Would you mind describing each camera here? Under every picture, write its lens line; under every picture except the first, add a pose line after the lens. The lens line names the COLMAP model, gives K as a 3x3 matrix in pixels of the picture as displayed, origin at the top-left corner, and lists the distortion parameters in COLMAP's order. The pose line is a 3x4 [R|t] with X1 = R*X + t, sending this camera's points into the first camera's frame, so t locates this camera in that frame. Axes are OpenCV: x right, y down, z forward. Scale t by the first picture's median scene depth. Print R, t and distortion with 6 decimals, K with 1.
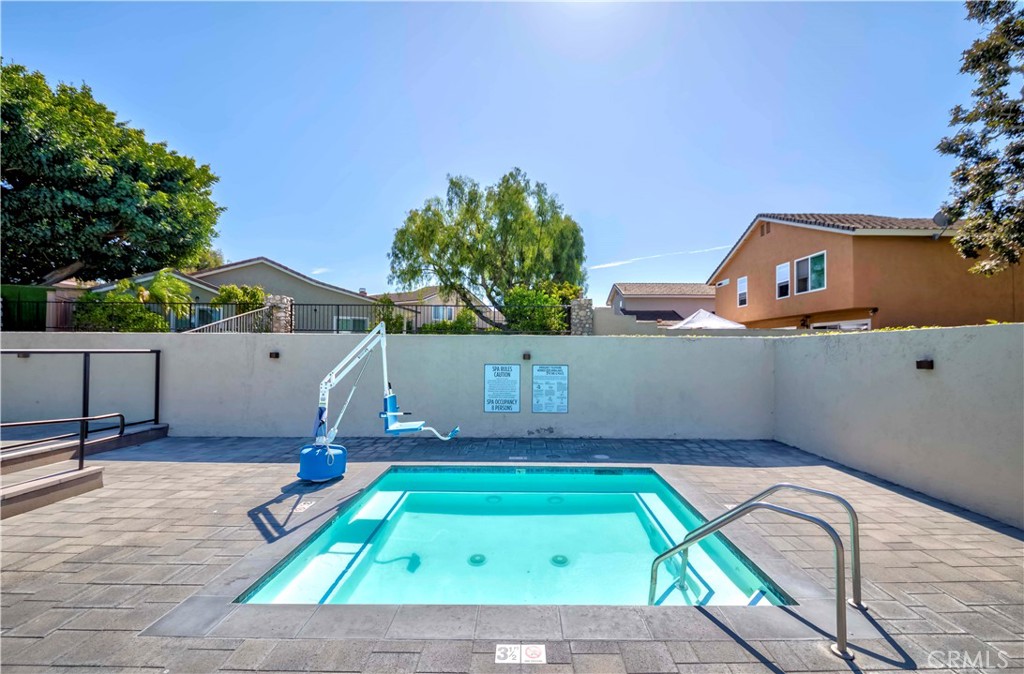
lens RADIAL K [[445.8, 0, 512.7], [0, 445.8, 341.3], [0, 0, 1]] dist [-0.000180, -0.000115]
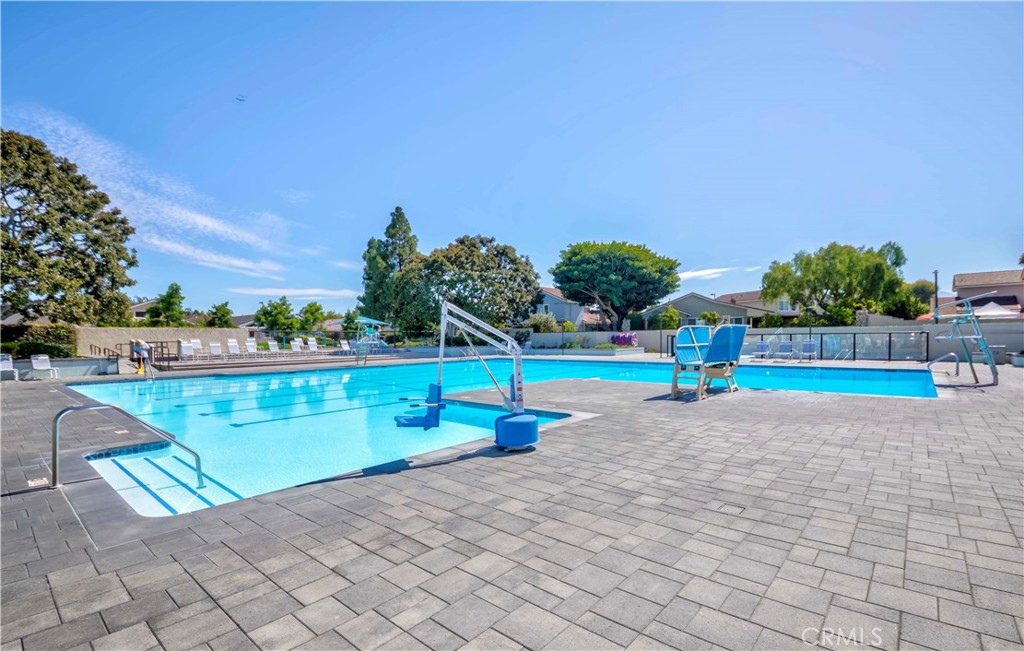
lens RADIAL K [[460.5, 0, 505.1], [0, 460.5, 326.8], [0, 0, 1]] dist [0.001848, -0.000021]
pose [[0.761392, -0.034047, -0.647397, 0.220841], [0.031778, 0.999380, -0.015184, -0.022077], [0.647513, -0.009013, 0.762001, -1.586499]]
